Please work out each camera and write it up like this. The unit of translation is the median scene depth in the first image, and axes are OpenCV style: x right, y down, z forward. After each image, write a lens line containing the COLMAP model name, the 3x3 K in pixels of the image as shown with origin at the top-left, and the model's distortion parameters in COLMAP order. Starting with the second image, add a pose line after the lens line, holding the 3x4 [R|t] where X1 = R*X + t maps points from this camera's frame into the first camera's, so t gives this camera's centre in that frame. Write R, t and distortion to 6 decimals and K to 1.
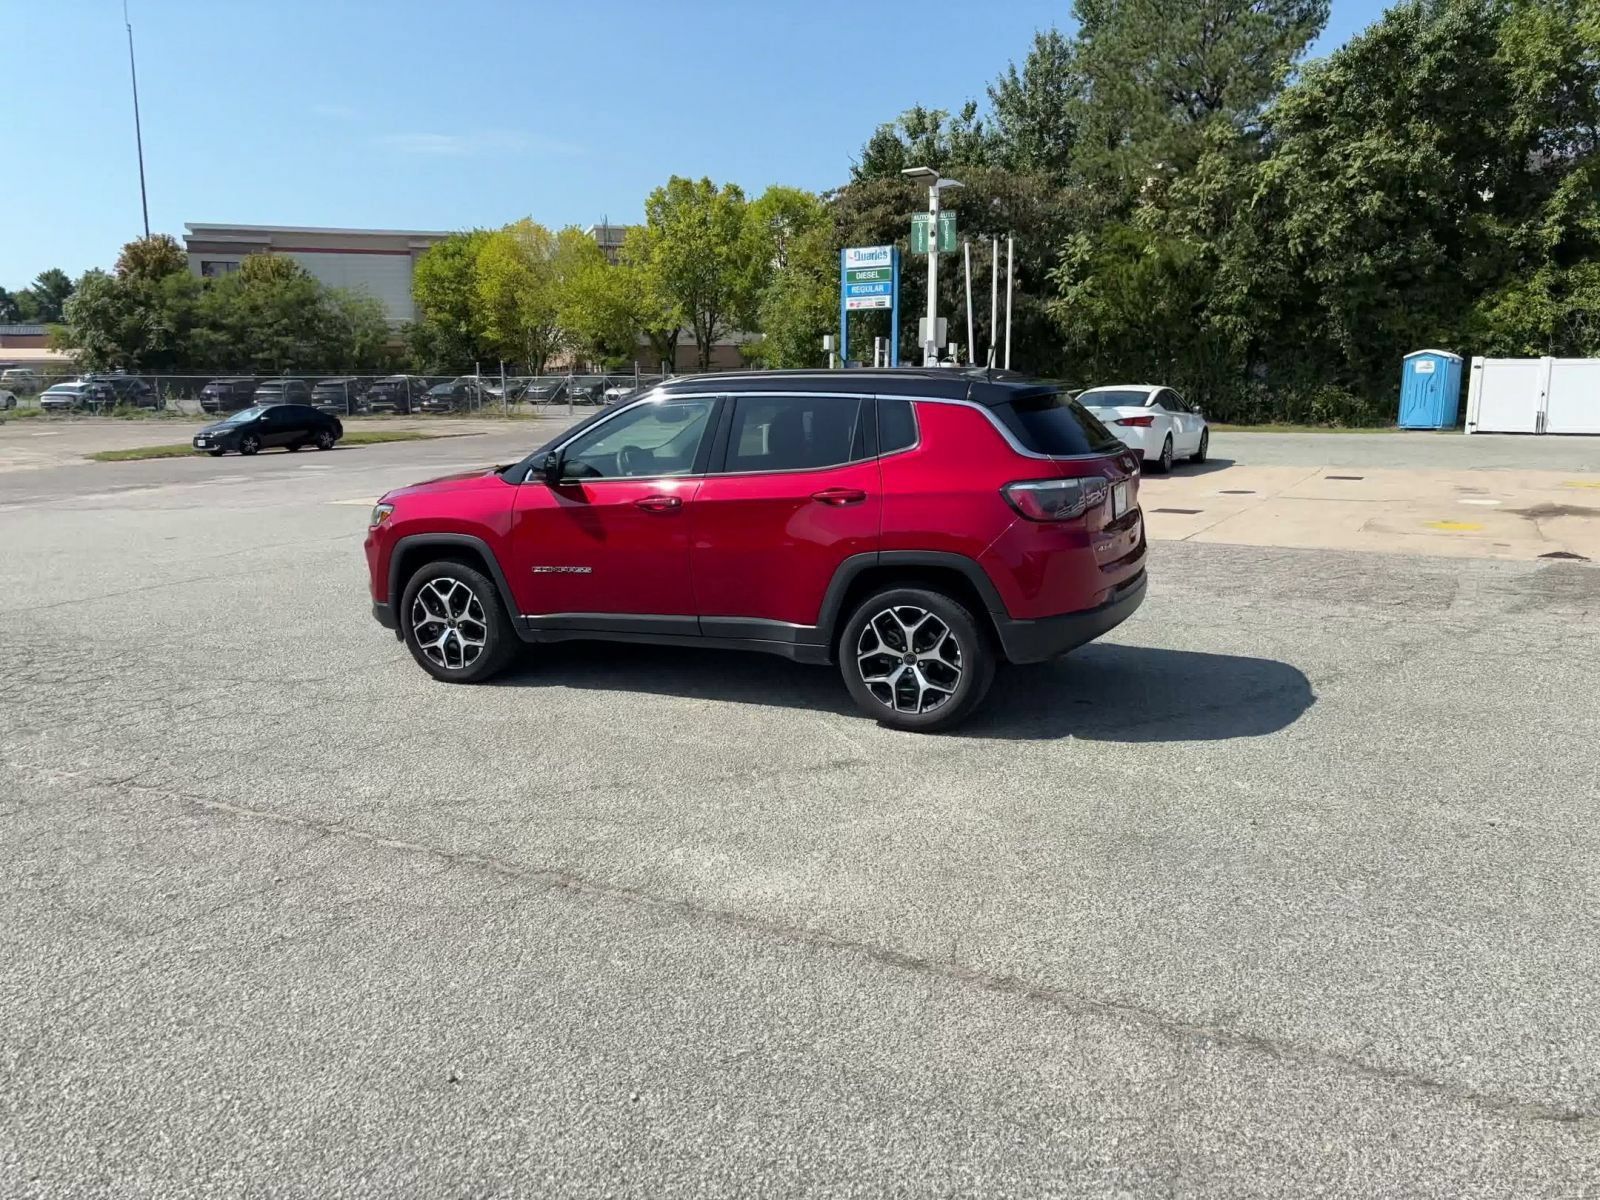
lens RADIAL K [[1208.1, 0, 794.1], [0, 1208.1, 606.7], [0, 0, 1]] dist [0.037839, -0.046575]
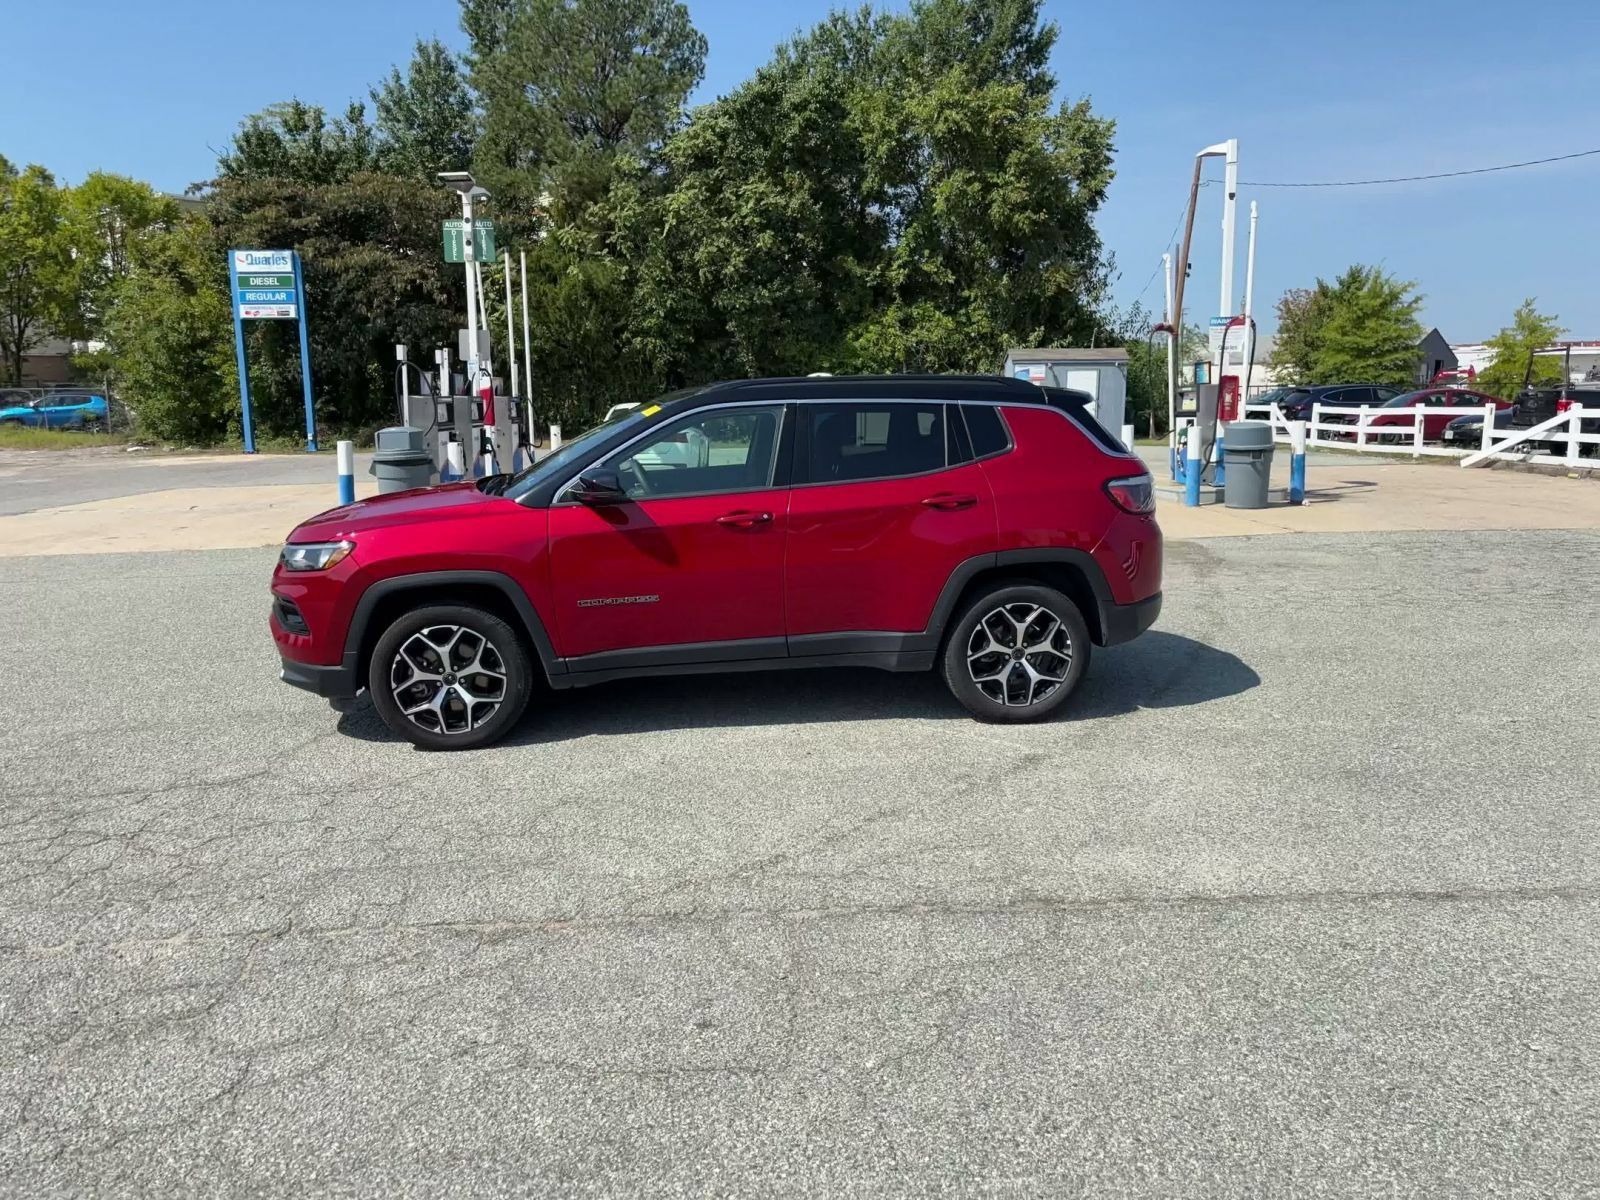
lens RADIAL K [[1208.1, 0, 793.2], [0, 1208.1, 615.0], [0, 0, 1]] dist [0.037839, -0.046575]
pose [[0.859001, -0.090120, 0.503979, -0.092772], [0.094637, 0.995372, 0.016688, -0.004066], [-0.503150, 0.033360, 0.863555, 0.030588]]
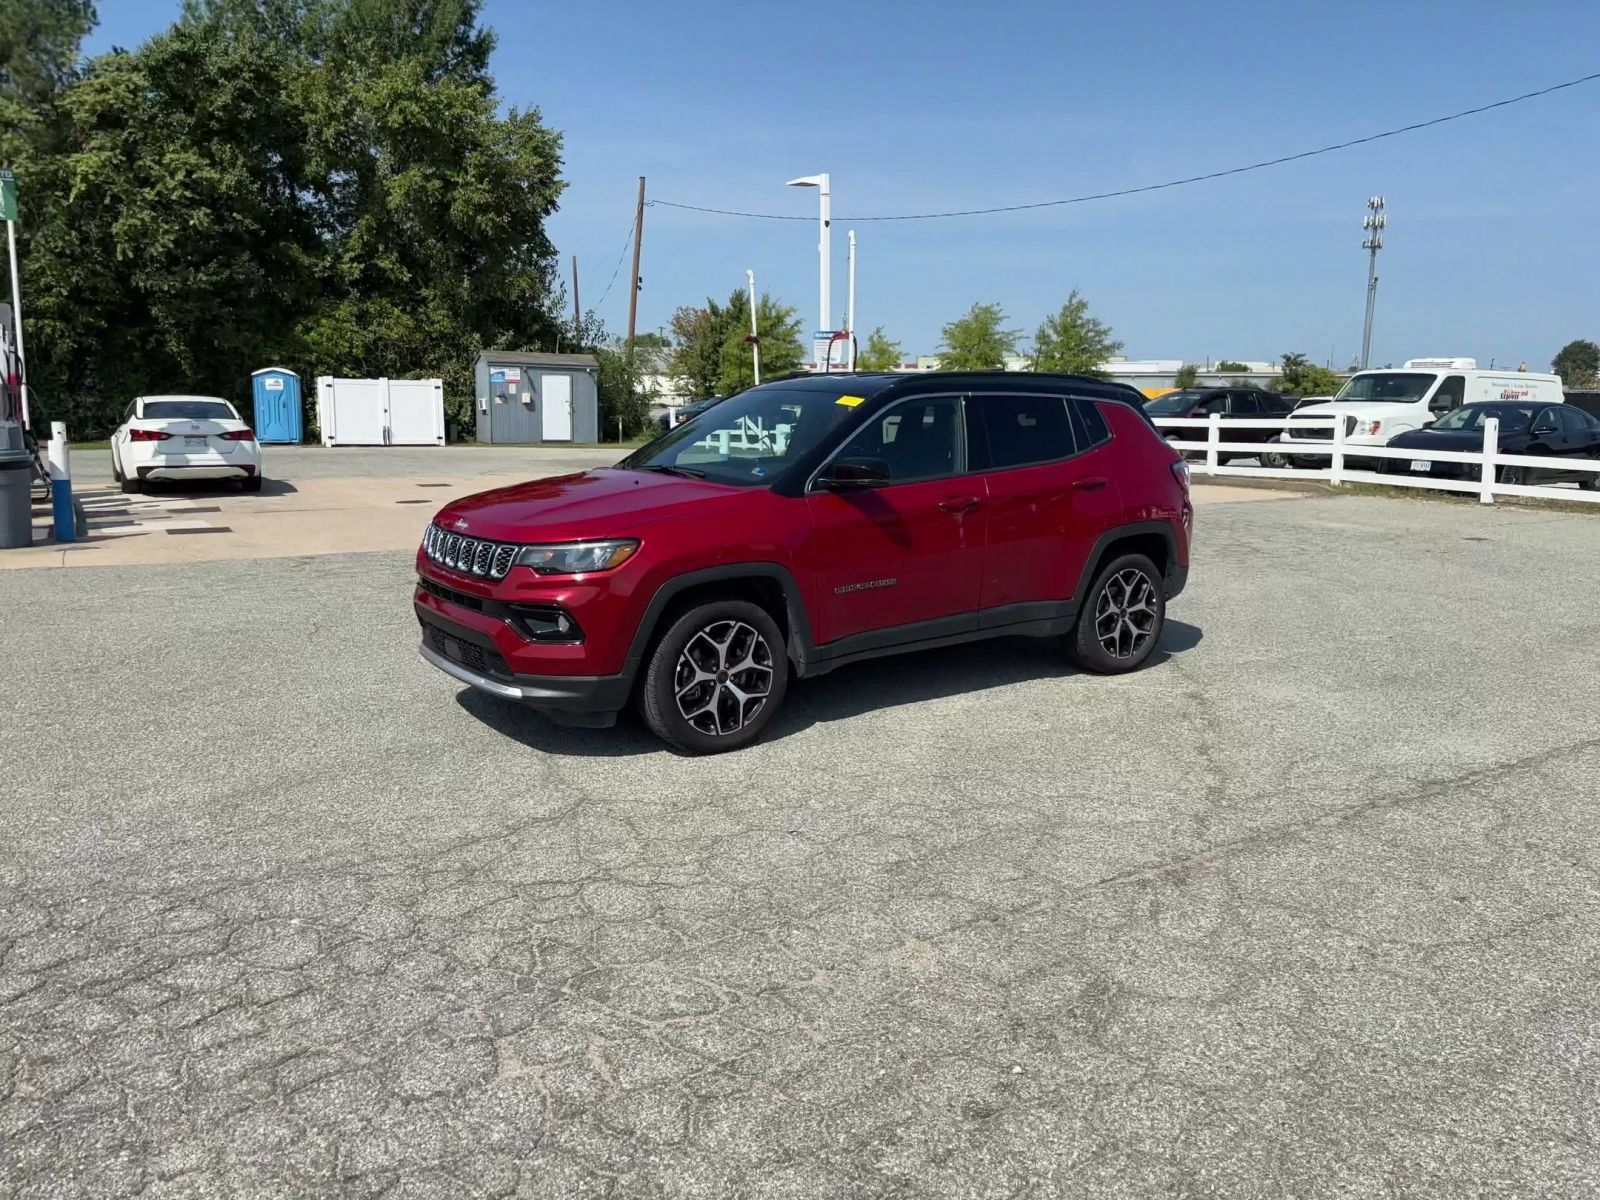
lens RADIAL K [[1208.1, 0, 789.9], [0, 1208.1, 600.5], [0, 0, 1]] dist [0.037839, -0.046575]
pose [[0.493107, -0.127820, 0.860527, -0.174861], [0.144874, 0.987401, 0.063648, -0.014960], [-0.857821, 0.093283, 0.505412, 0.104789]]
